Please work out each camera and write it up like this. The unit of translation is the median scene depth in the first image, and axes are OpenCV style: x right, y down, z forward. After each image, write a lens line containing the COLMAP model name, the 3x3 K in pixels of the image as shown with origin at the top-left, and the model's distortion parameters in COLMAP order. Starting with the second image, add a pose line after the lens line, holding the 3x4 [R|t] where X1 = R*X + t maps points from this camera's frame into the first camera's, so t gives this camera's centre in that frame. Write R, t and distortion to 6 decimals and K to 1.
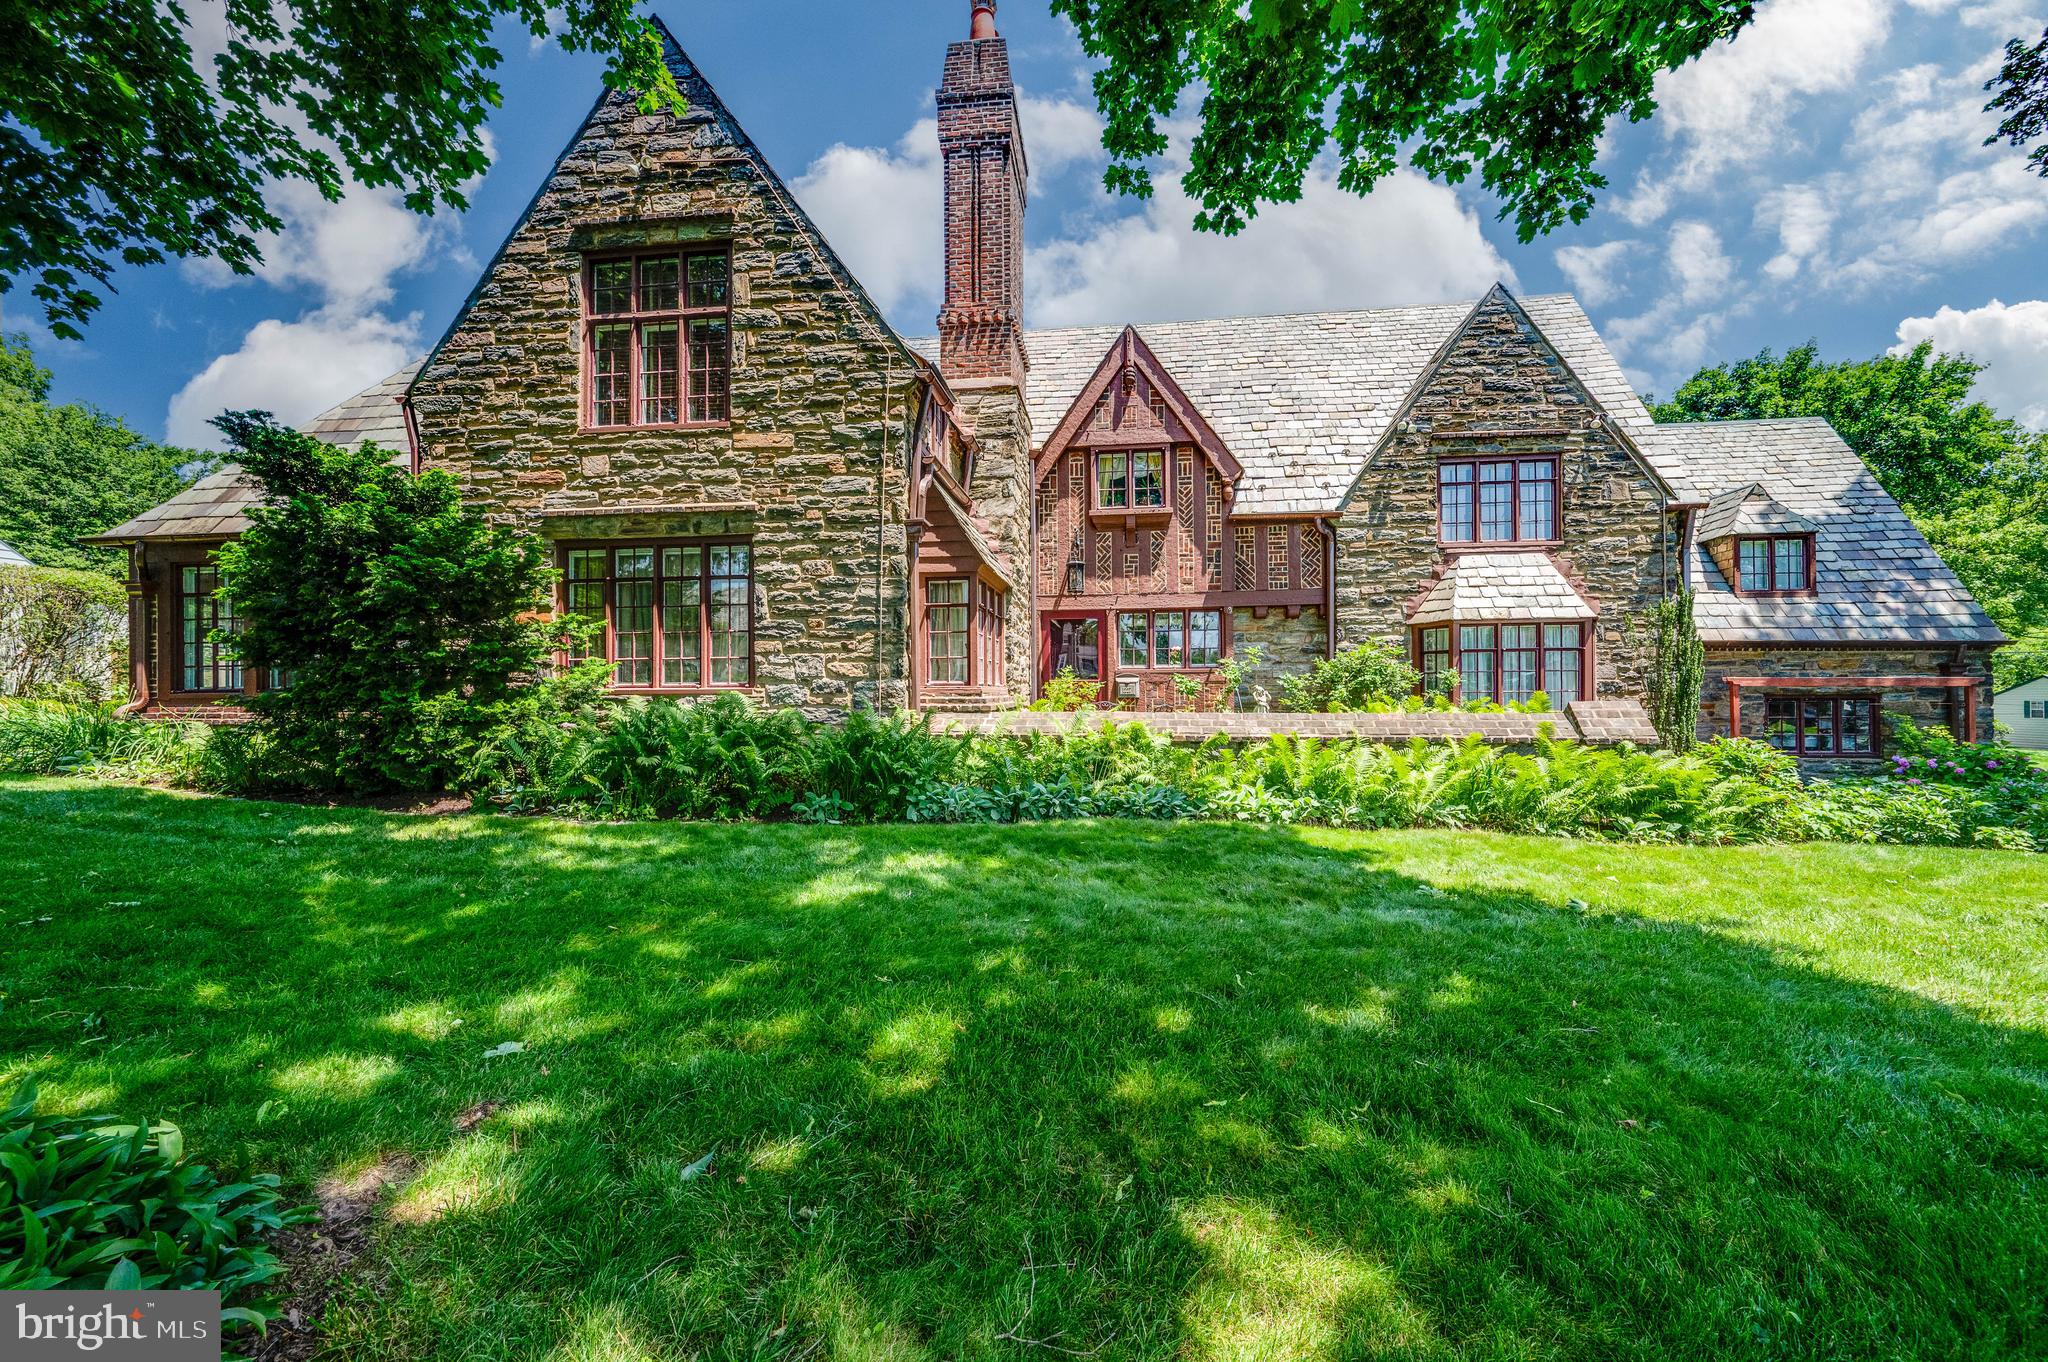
lens RADIAL K [[800.3, 0, 1027.6], [0, 800.3, 692.4], [0, 0, 1]] dist [-0.004807, 0.000510]
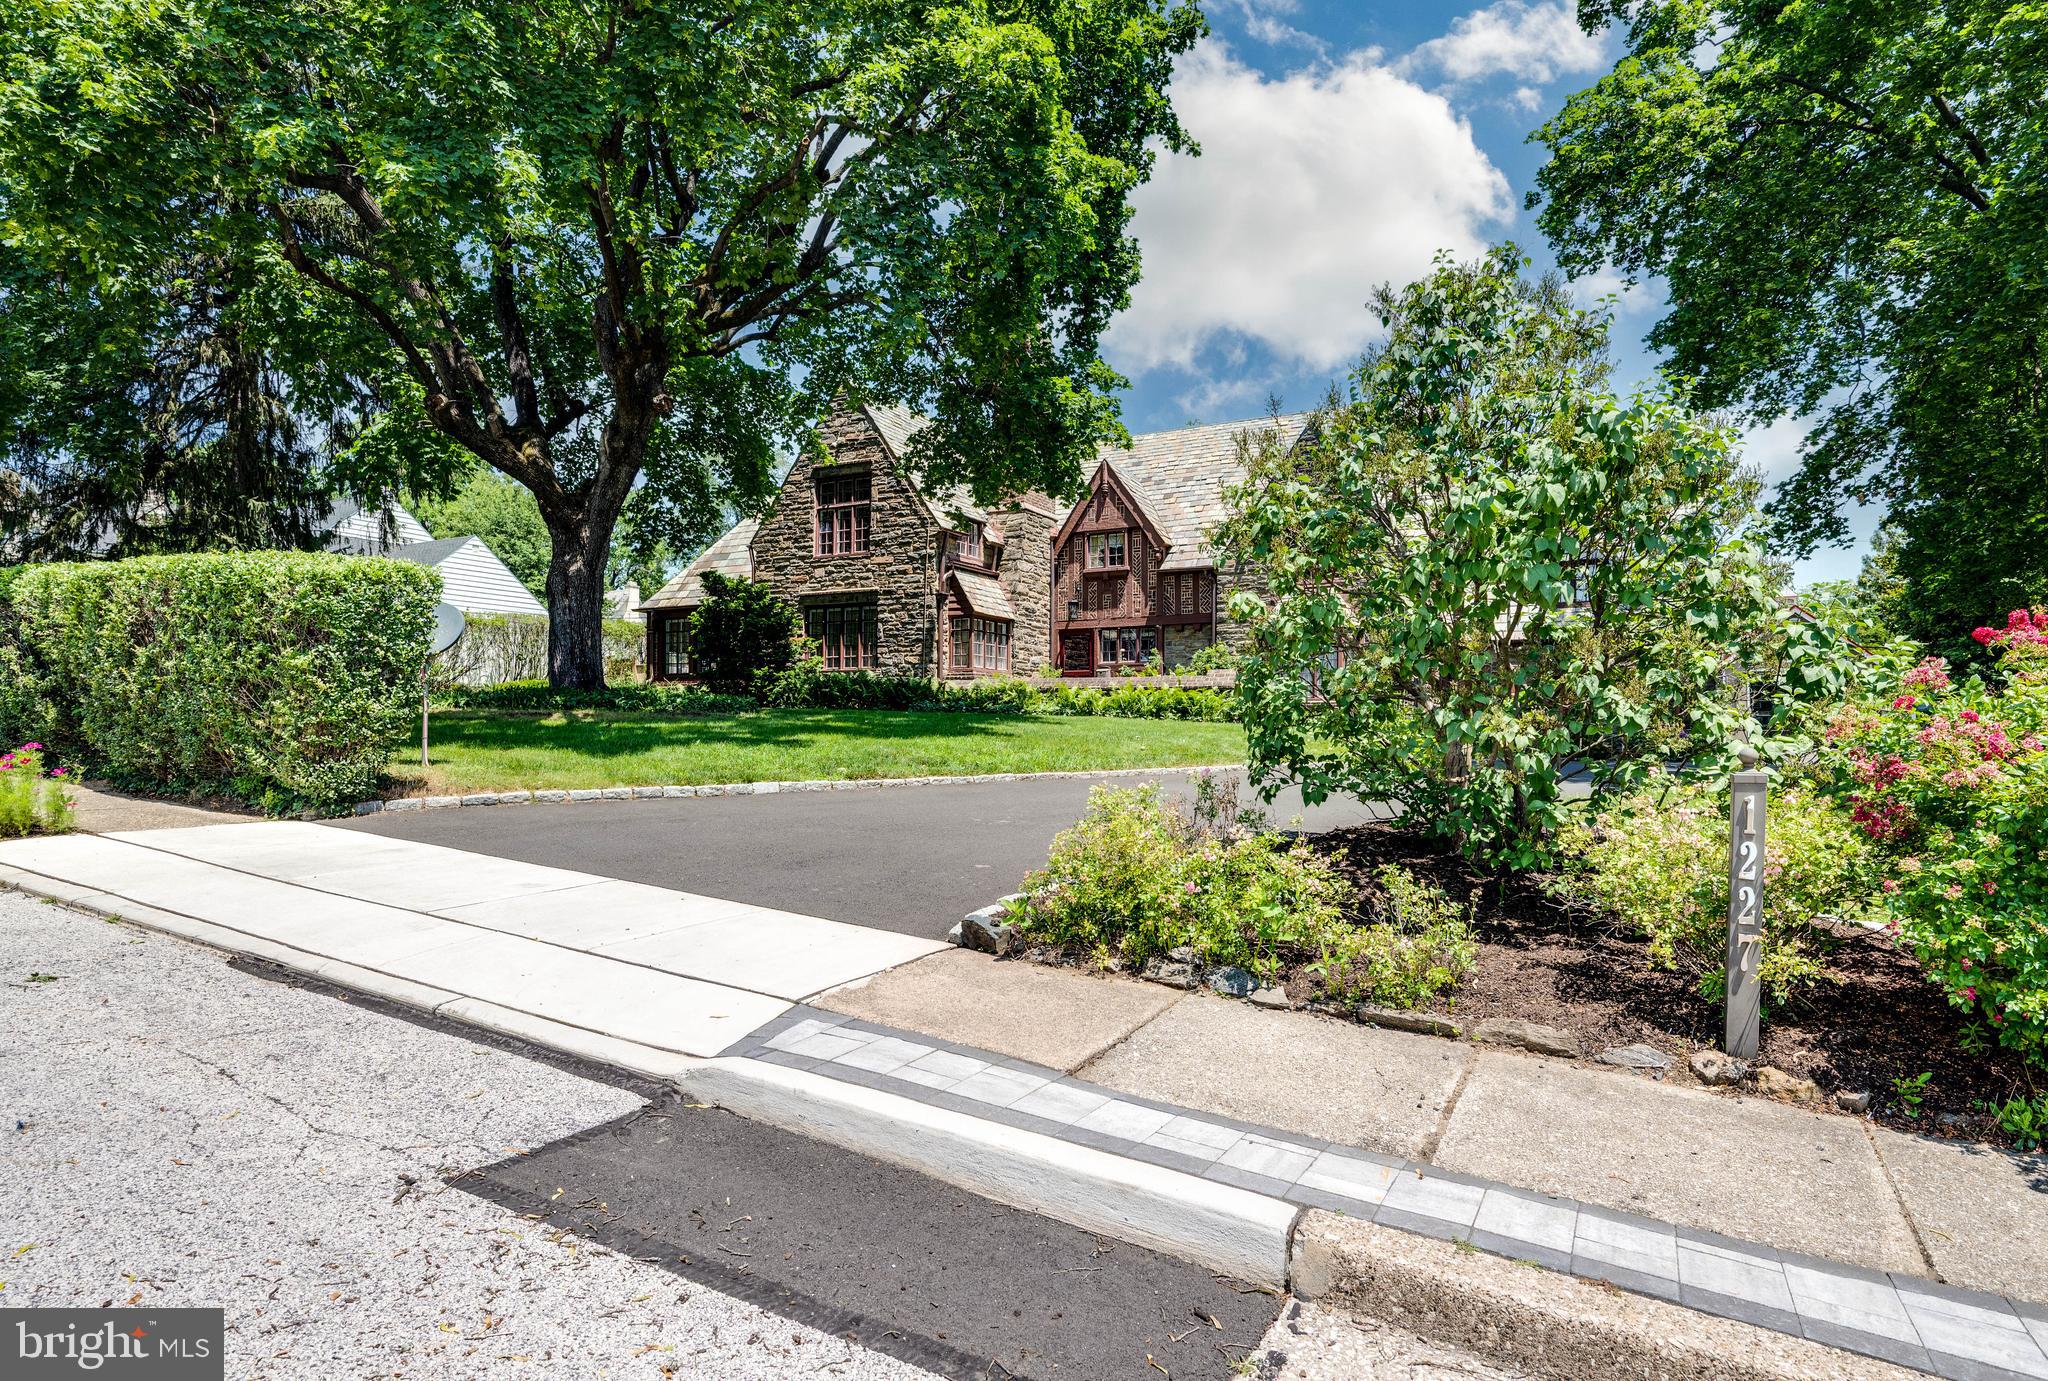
lens RADIAL K [[1066.8, 0, 1040.5], [0, 1066.8, 730.9], [0, 0, 1]] dist [-0.002612, -0.000784]
pose [[0.933401, 0.012290, -0.358624, 1.135242], [-0.012233, 0.999922, 0.002428, 0.152911], [0.358626, 0.002121, 0.933479, -1.602185]]
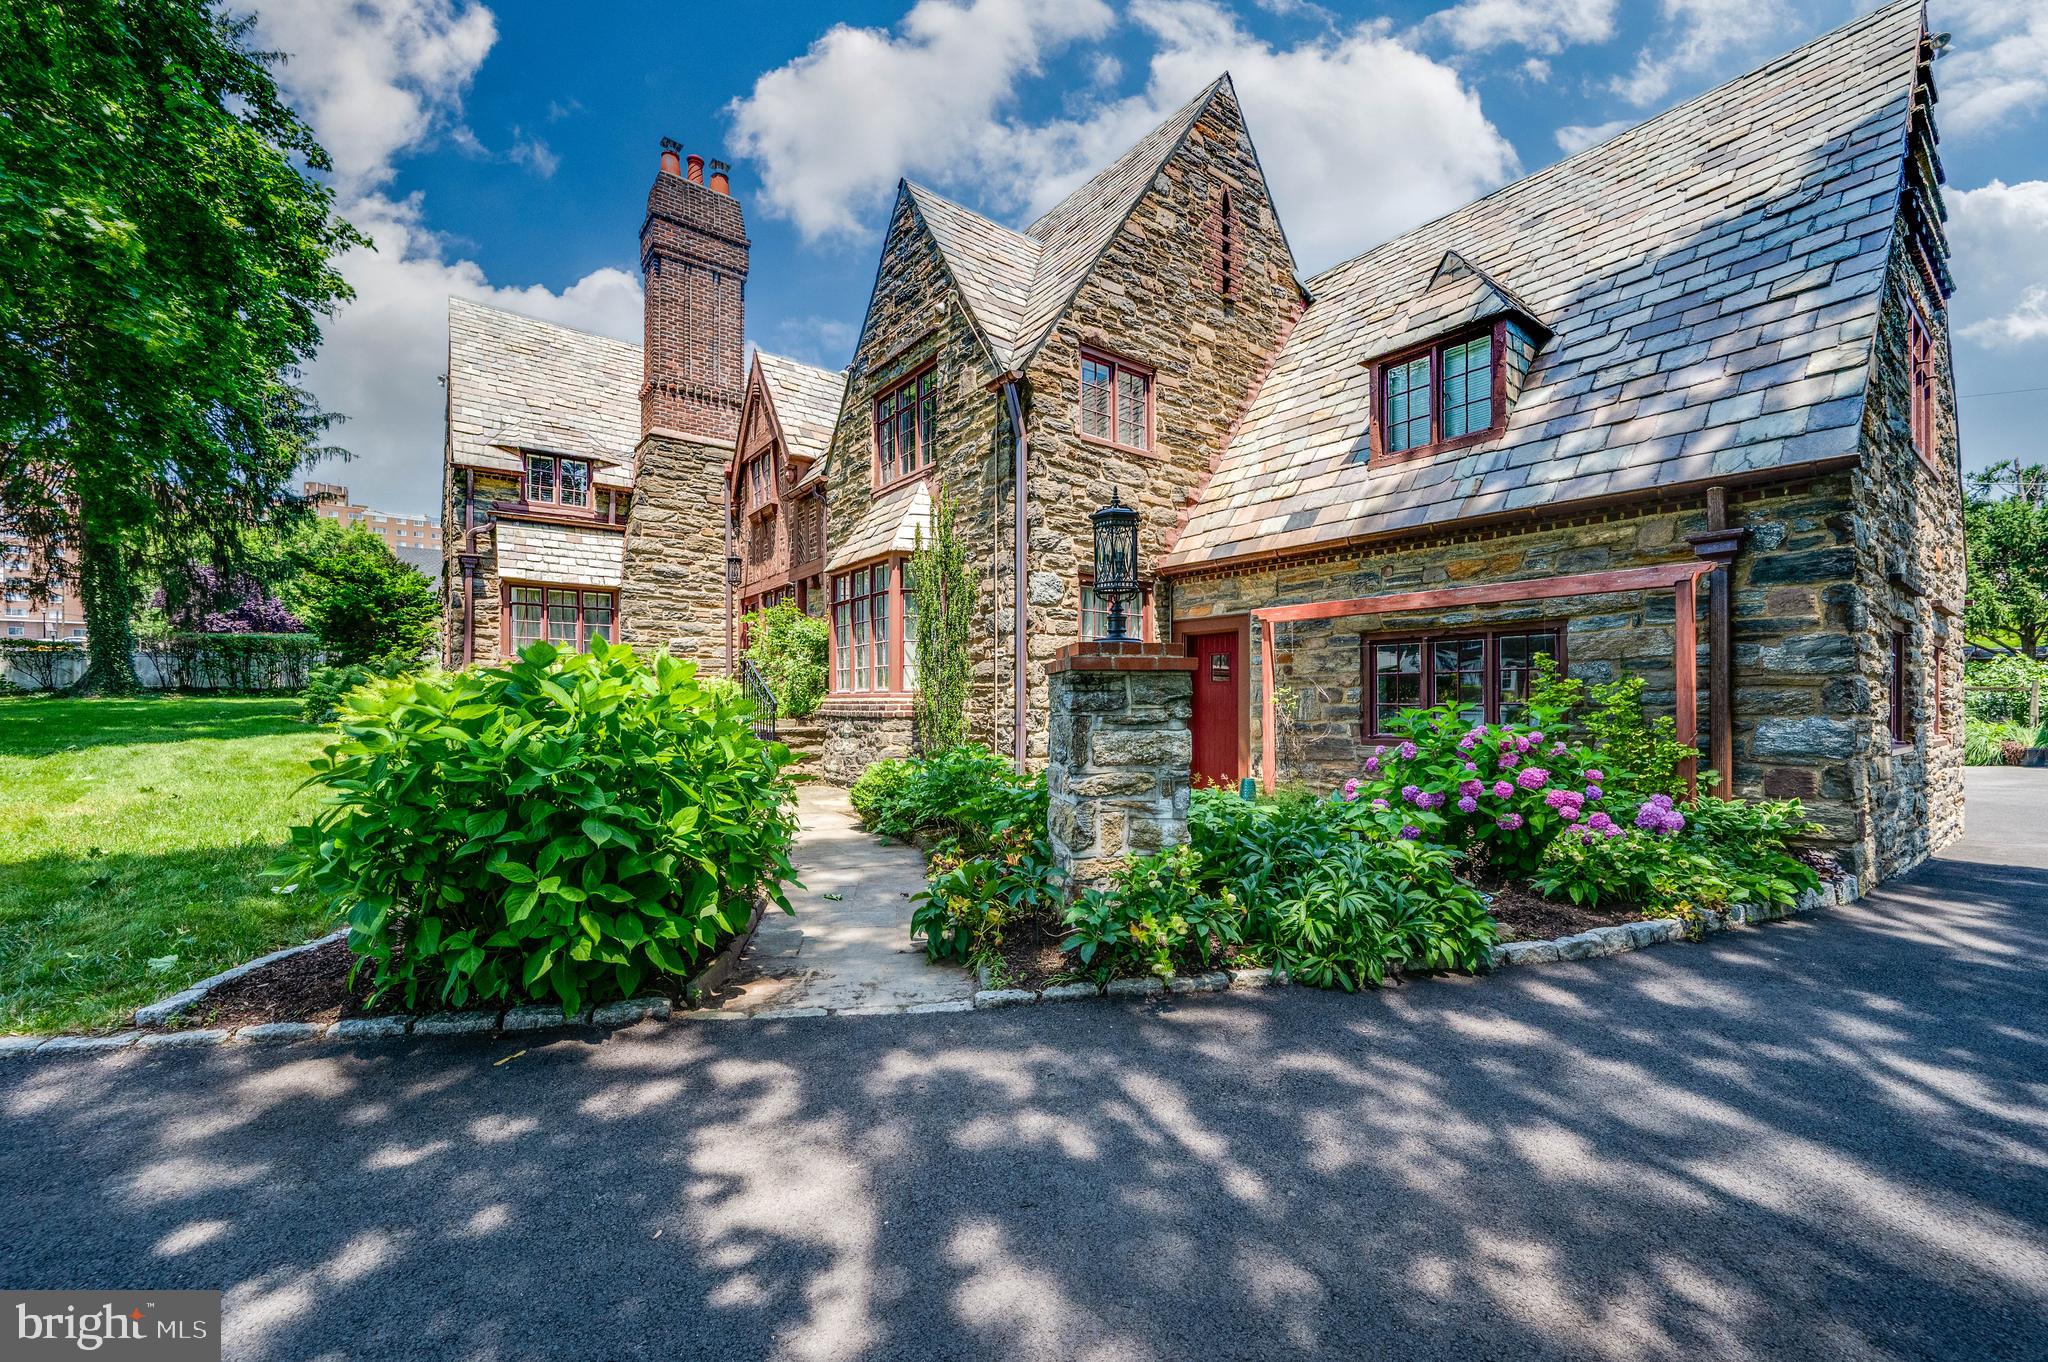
lens RADIAL K [[800.3, 0, 1021.8], [0, 800.3, 712.5], [0, 0, 1]] dist [-0.004807, 0.000510]
pose [[0.701792, 0.013152, -0.712261, 1.733108], [-0.002724, 0.999872, 0.015779, 0.075683], [0.712377, -0.009133, 0.701738, 0.626634]]
